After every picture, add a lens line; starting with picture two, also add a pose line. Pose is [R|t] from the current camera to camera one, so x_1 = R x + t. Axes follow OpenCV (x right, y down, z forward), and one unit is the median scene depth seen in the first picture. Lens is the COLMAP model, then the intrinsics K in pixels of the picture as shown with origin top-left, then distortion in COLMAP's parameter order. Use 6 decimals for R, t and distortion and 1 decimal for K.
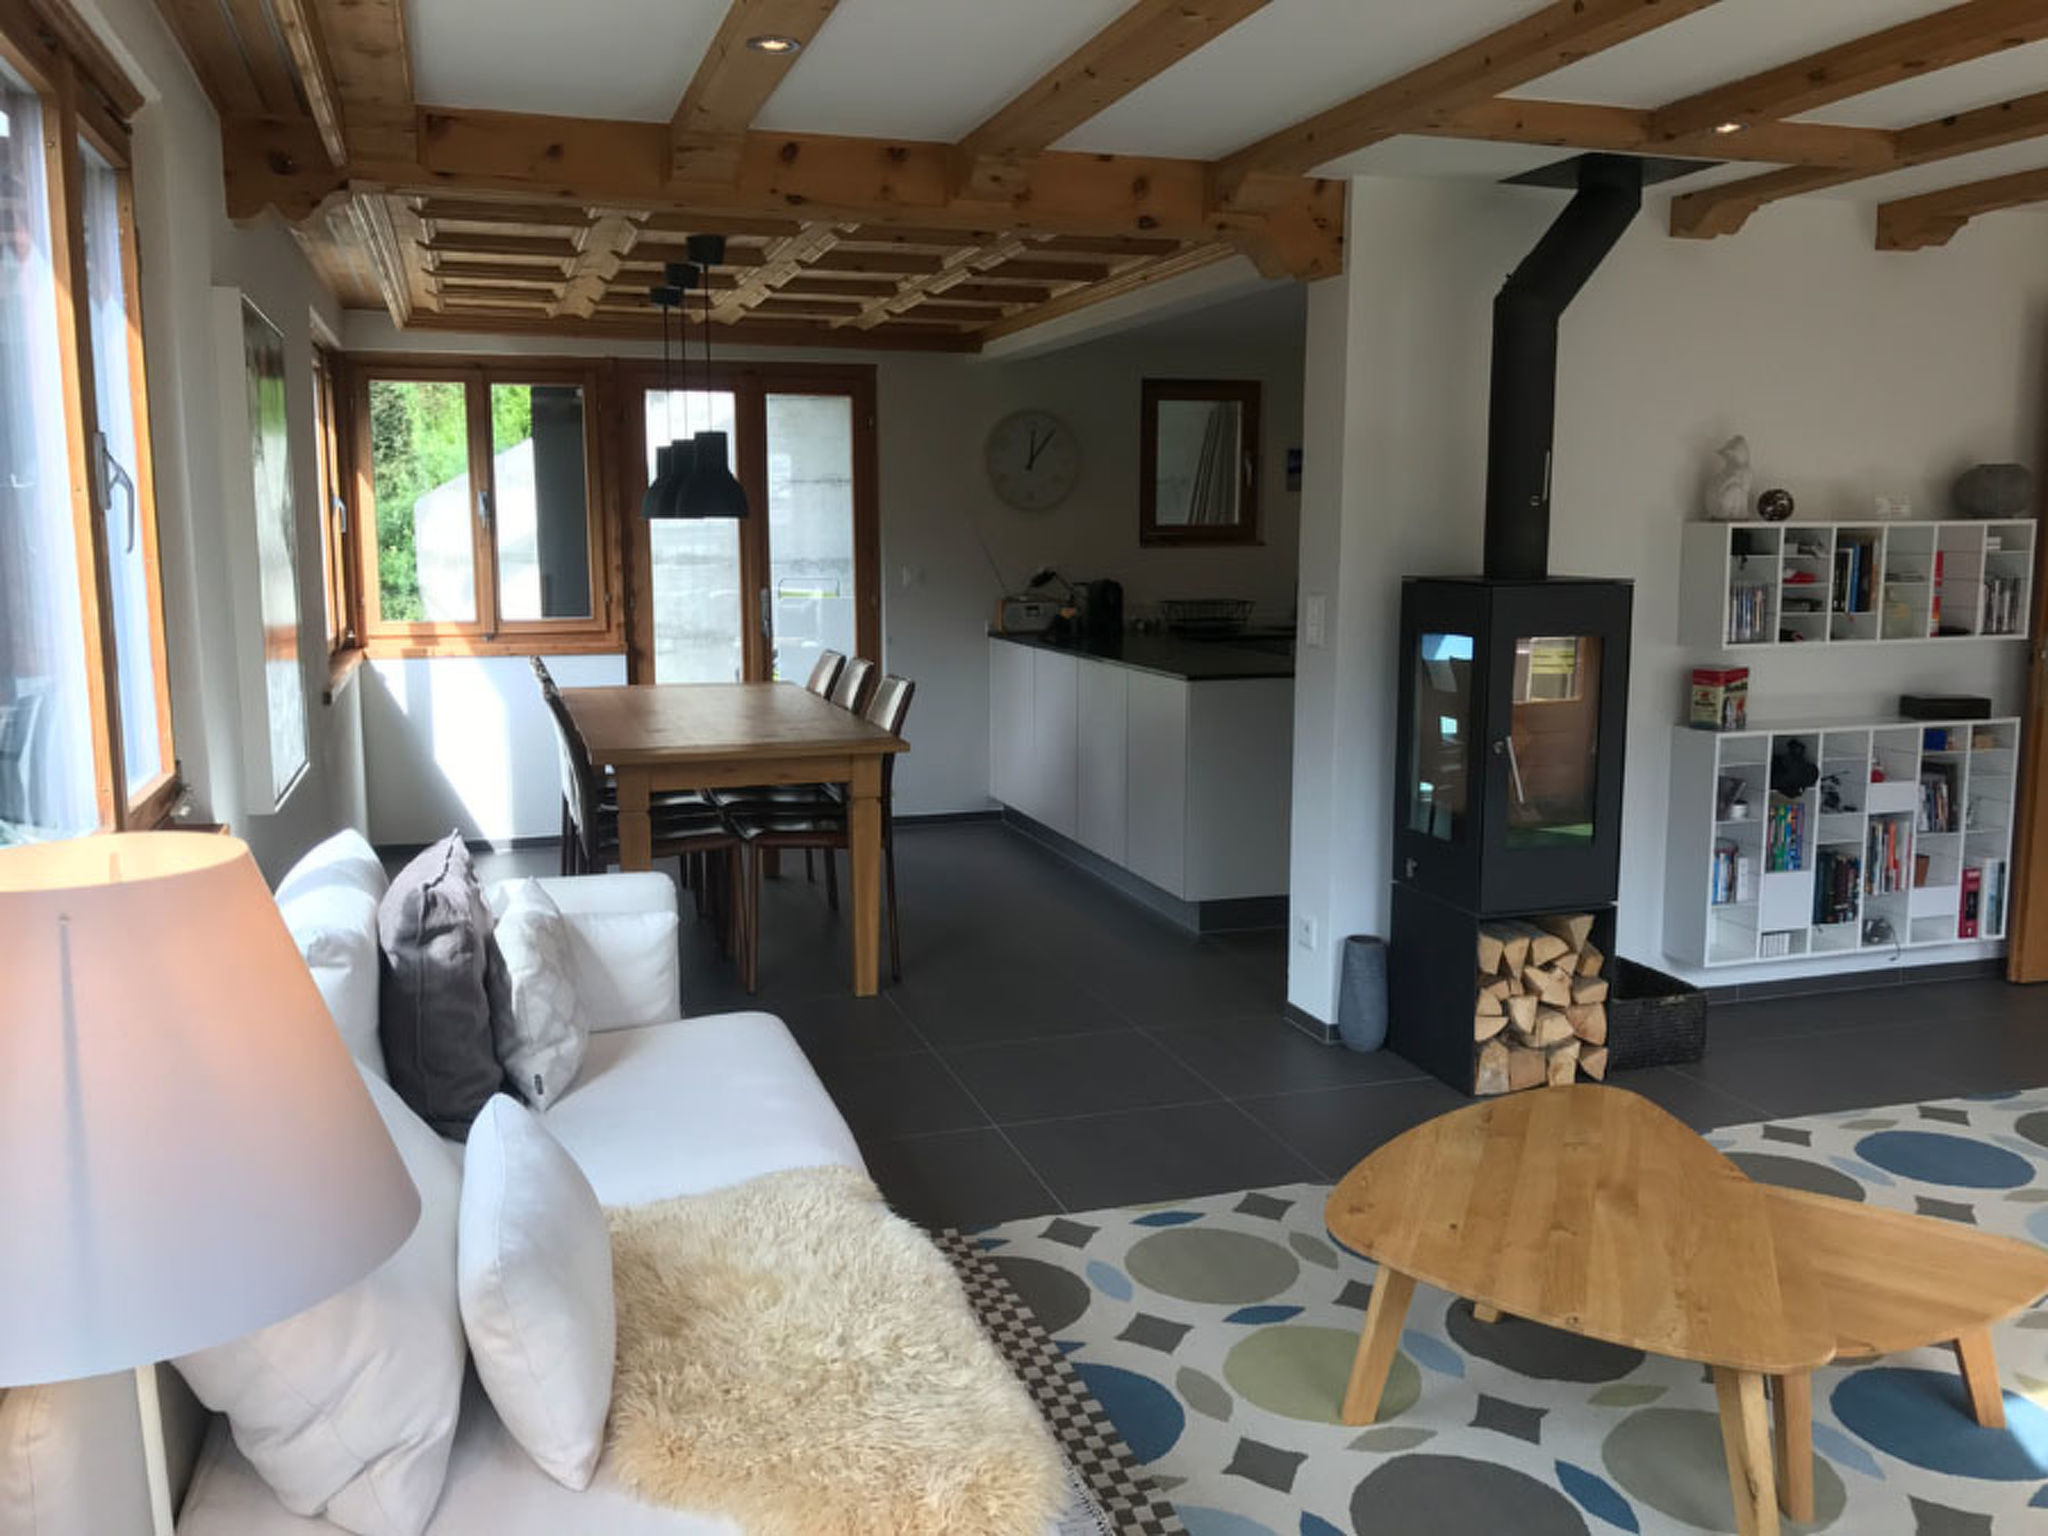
lens RADIAL K [[1680.0, 0, 1013.1], [0, 1680.0, 772.2], [0, 0, 1]] dist [0.052596, -0.067329]
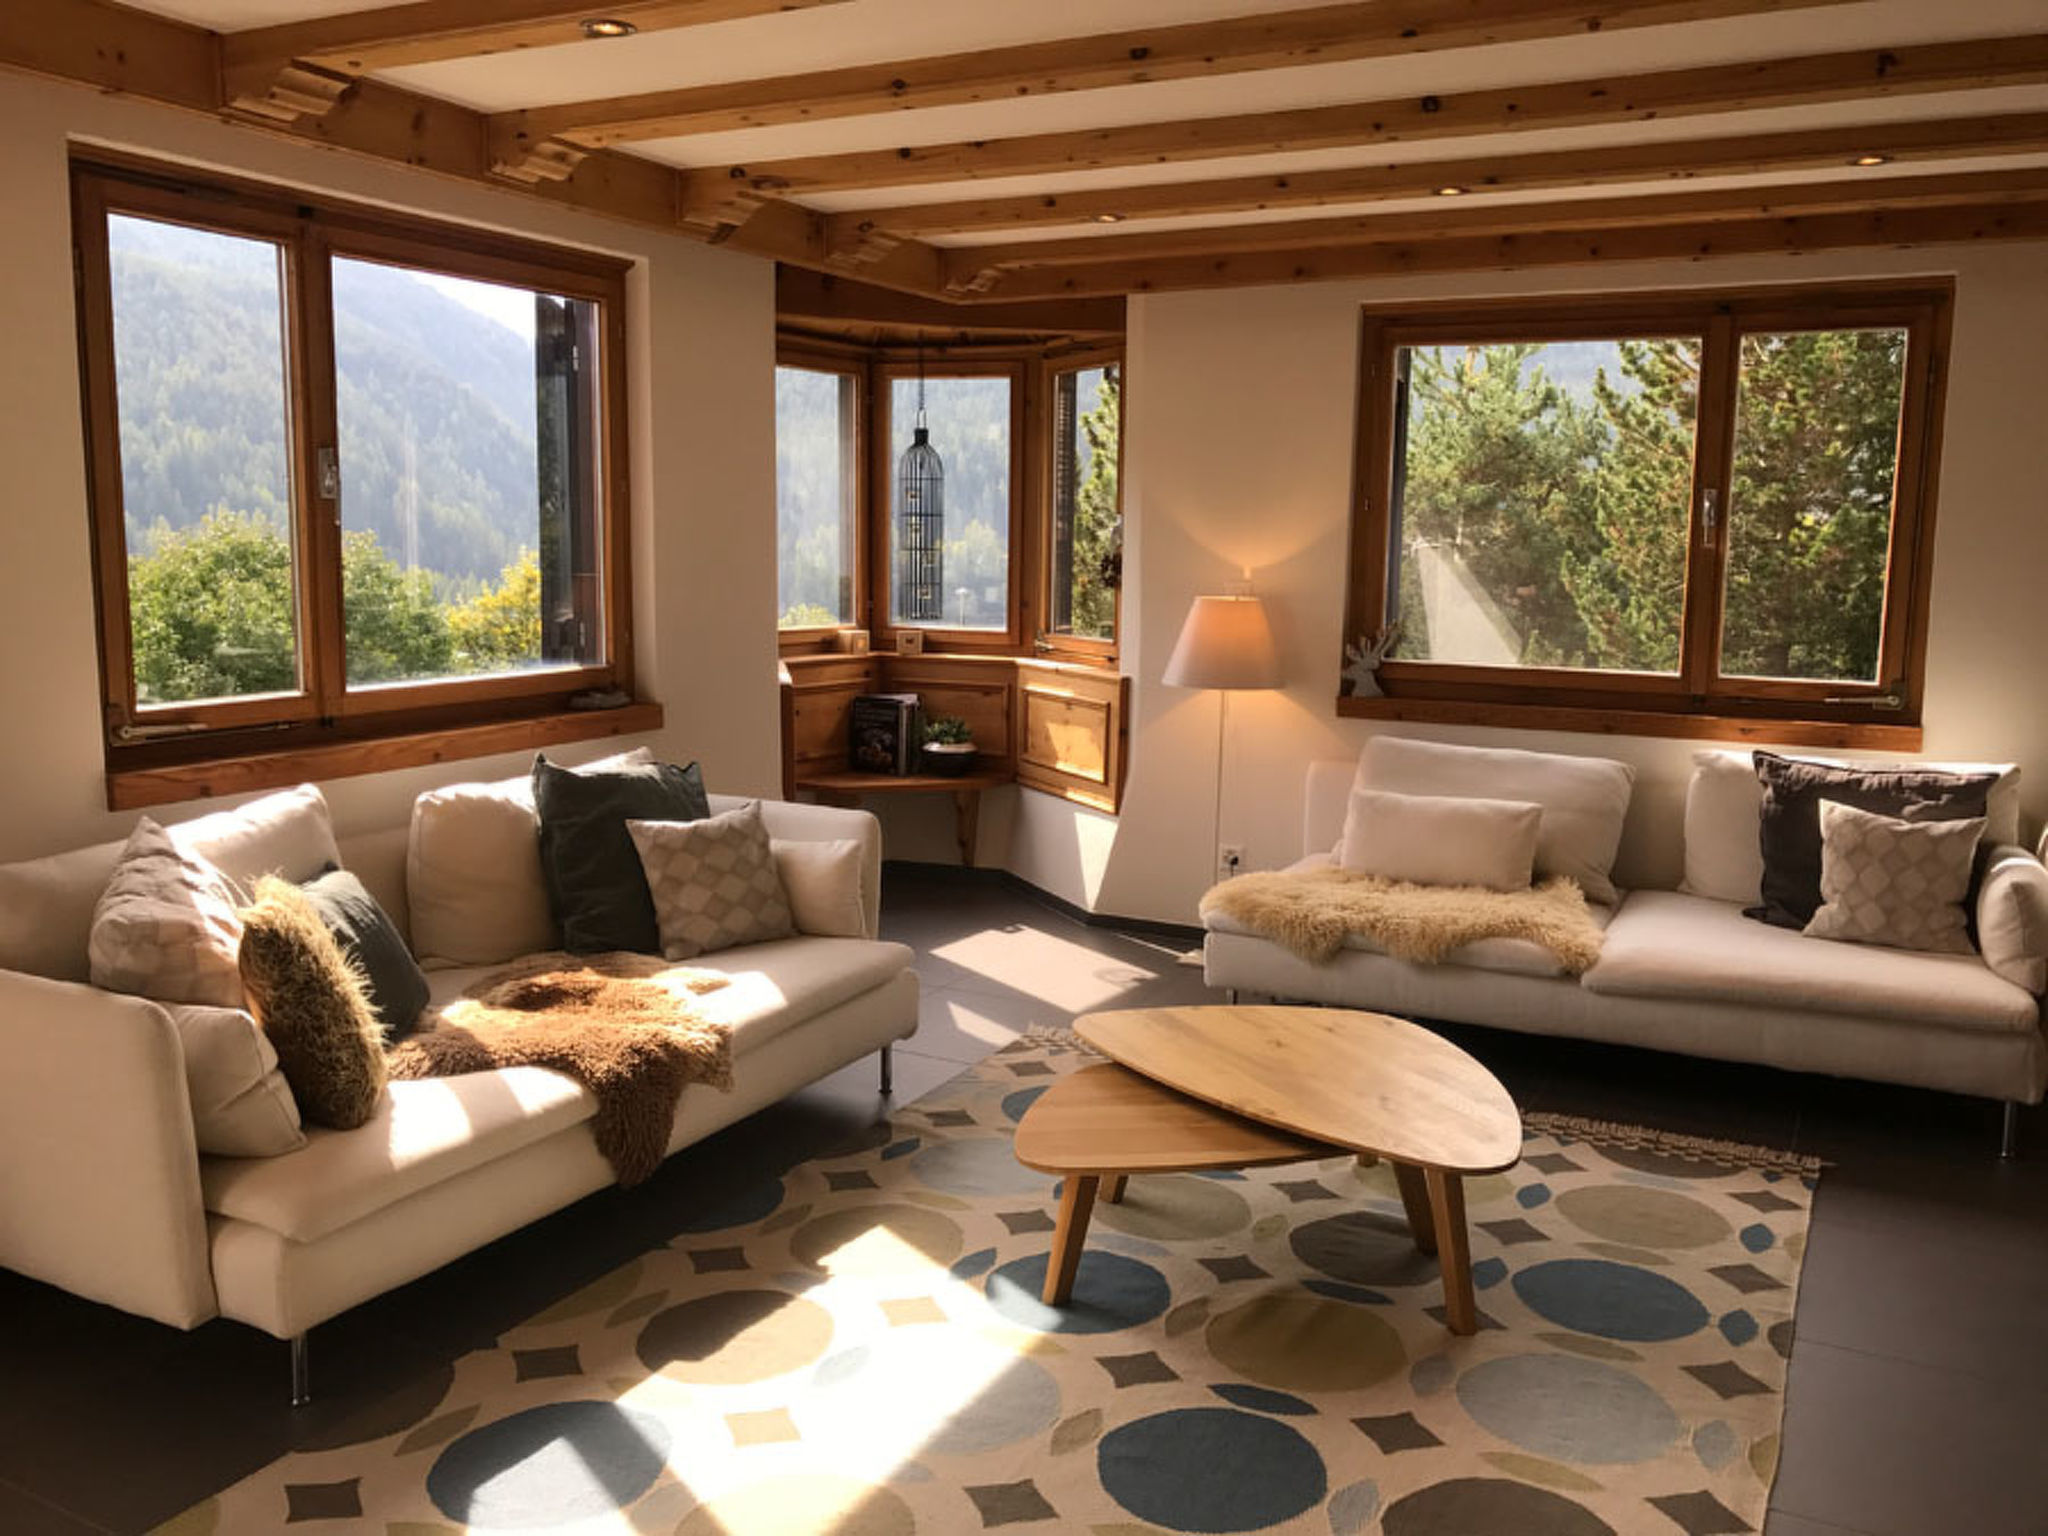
lens RADIAL K [[1680.0, 0, 1038.8], [0, 1680.0, 762.8], [0, 0, 1]] dist [0.052596, -0.067329]
pose [[-0.712364, 0.090132, -0.695998, 0.882355], [-0.111417, 0.964617, 0.238955, -0.161093], [0.692910, 0.247769, -0.677116, 1.097404]]
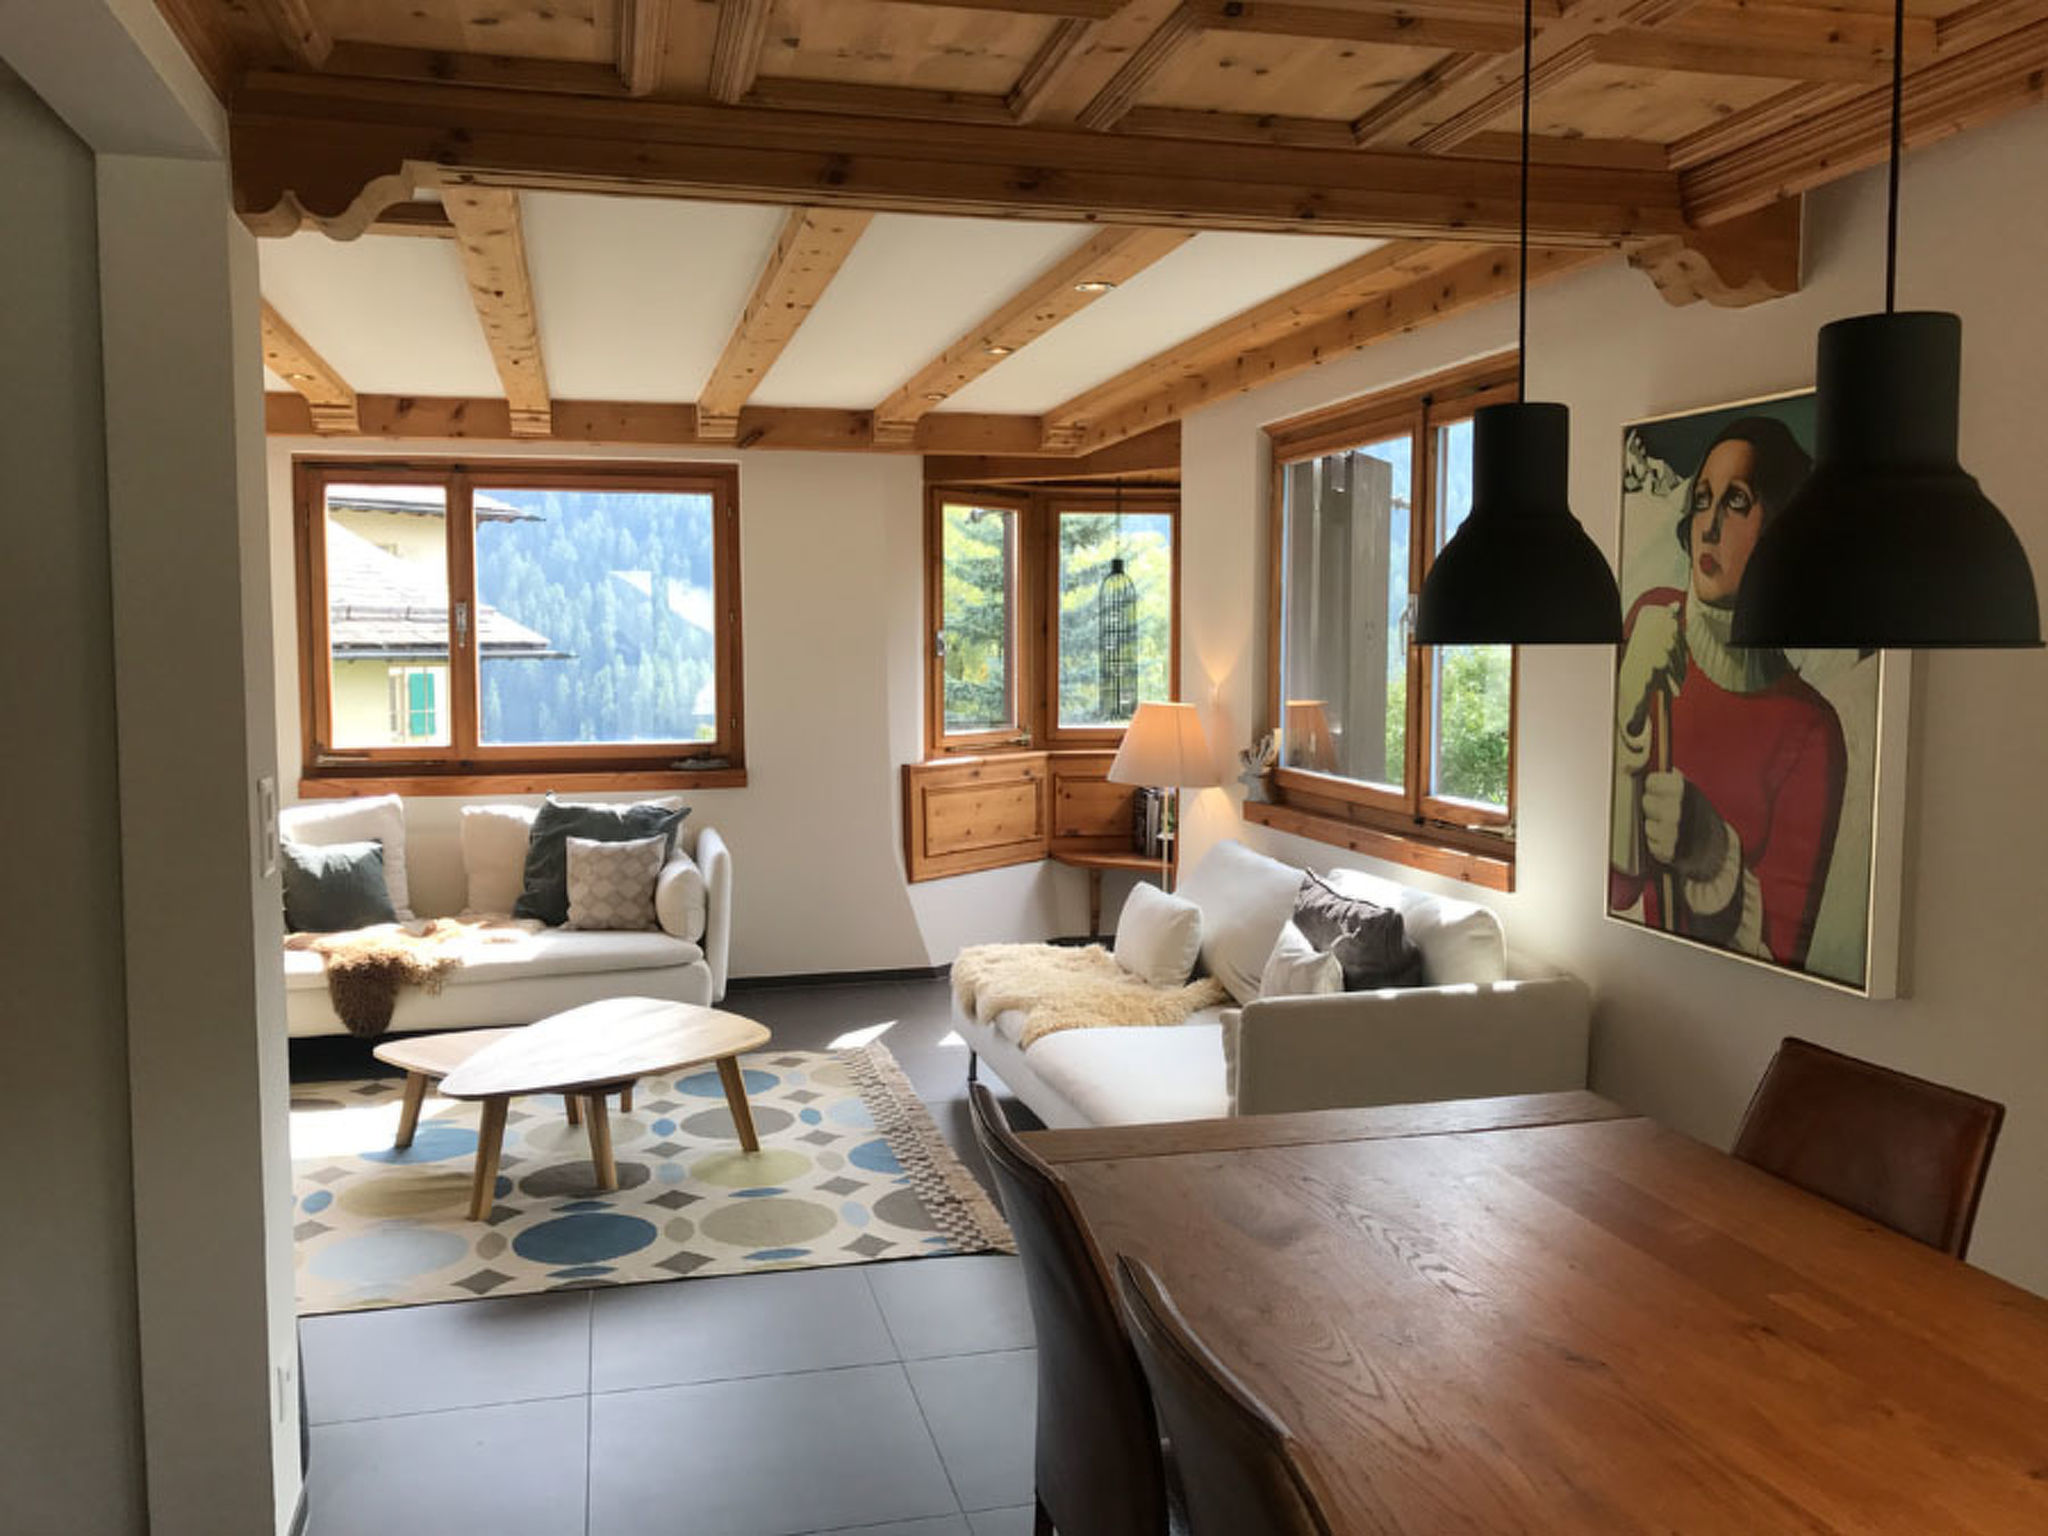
lens RADIAL K [[1680.0, 0, 1002.7], [0, 1680.0, 769.6], [0, 0, 1]] dist [0.052596, -0.067329]
pose [[-0.997591, 0.000172, 0.069372, -0.115404], [0.015547, 0.975116, 0.221150, -0.250893], [-0.067608, 0.221695, -0.972769, 1.690753]]
